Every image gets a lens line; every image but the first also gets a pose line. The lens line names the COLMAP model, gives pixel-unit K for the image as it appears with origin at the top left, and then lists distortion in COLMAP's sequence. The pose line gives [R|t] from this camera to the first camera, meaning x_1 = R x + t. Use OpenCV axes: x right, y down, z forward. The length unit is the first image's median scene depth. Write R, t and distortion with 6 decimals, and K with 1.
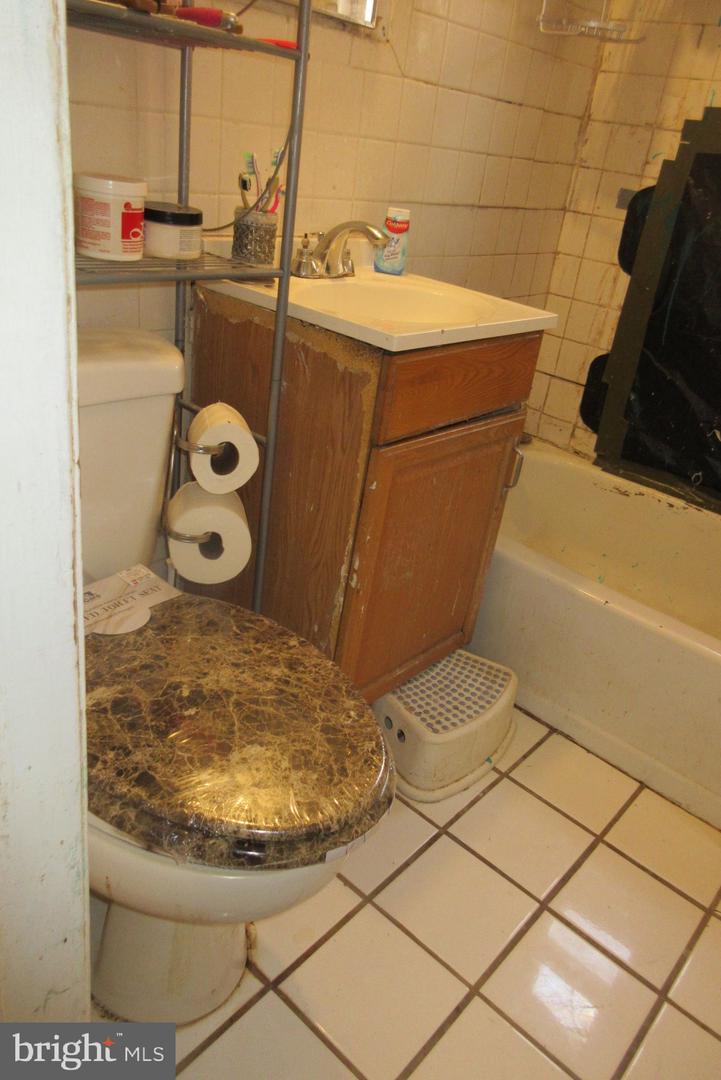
lens RADIAL K [[795.1, 0, 364.9], [0, 795.1, 540.2], [0, 0, 1]] dist [-0.000156, -0.008520]
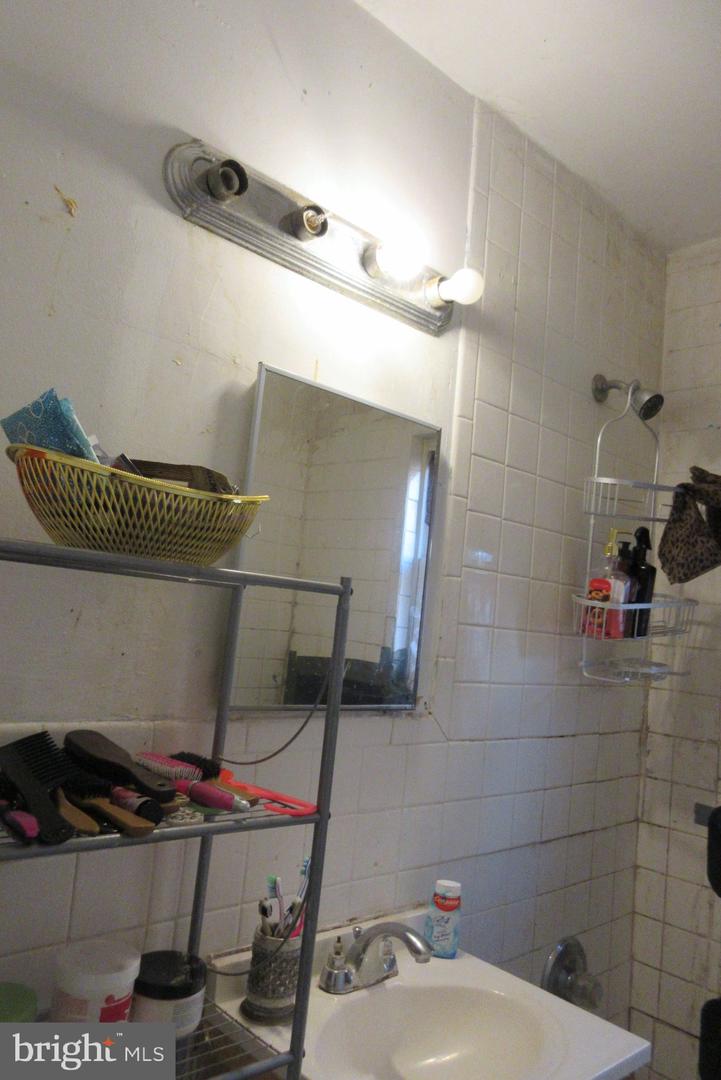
lens RADIAL K [[795.1, 0, 359.6], [0, 795.1, 543.1], [0, 0, 1]] dist [-0.000156, -0.008520]
pose [[0.994551, -0.033328, -0.098785, 0.032074], [-0.028328, 0.825490, -0.563705, -0.160526], [0.100333, 0.563431, 0.820048, 0.021645]]
